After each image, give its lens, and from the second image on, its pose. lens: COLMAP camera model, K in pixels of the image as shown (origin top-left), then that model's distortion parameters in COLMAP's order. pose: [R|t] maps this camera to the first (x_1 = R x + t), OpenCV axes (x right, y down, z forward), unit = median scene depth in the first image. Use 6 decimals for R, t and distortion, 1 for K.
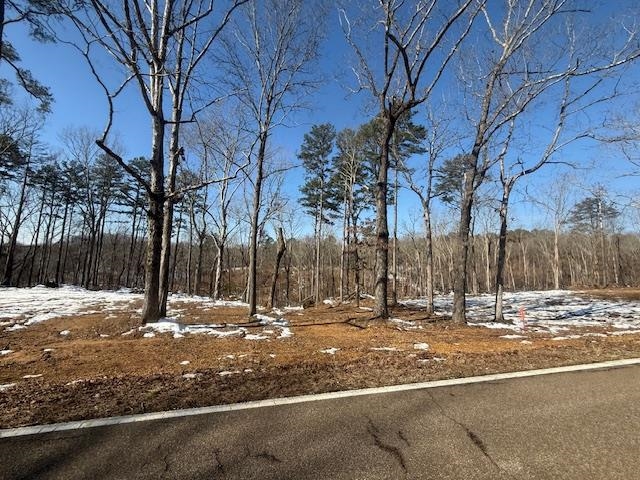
lens RADIAL K [[251.9, 0, 321.3], [0, 251.9, 241.4], [0, 0, 1]] dist [0.001360, -0.000296]
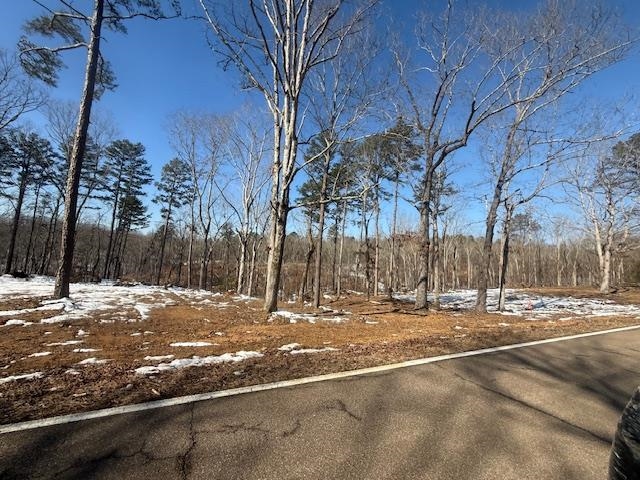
lens RADIAL K [[251.9, 0, 318.6], [0, 251.9, 241.8], [0, 0, 1]] dist [0.001360, -0.000296]
pose [[0.983189, 0.045738, 0.176770, -0.273237], [-0.049044, 0.998693, 0.014379, -0.013632], [-0.175881, -0.022807, 0.984147, -0.080609]]
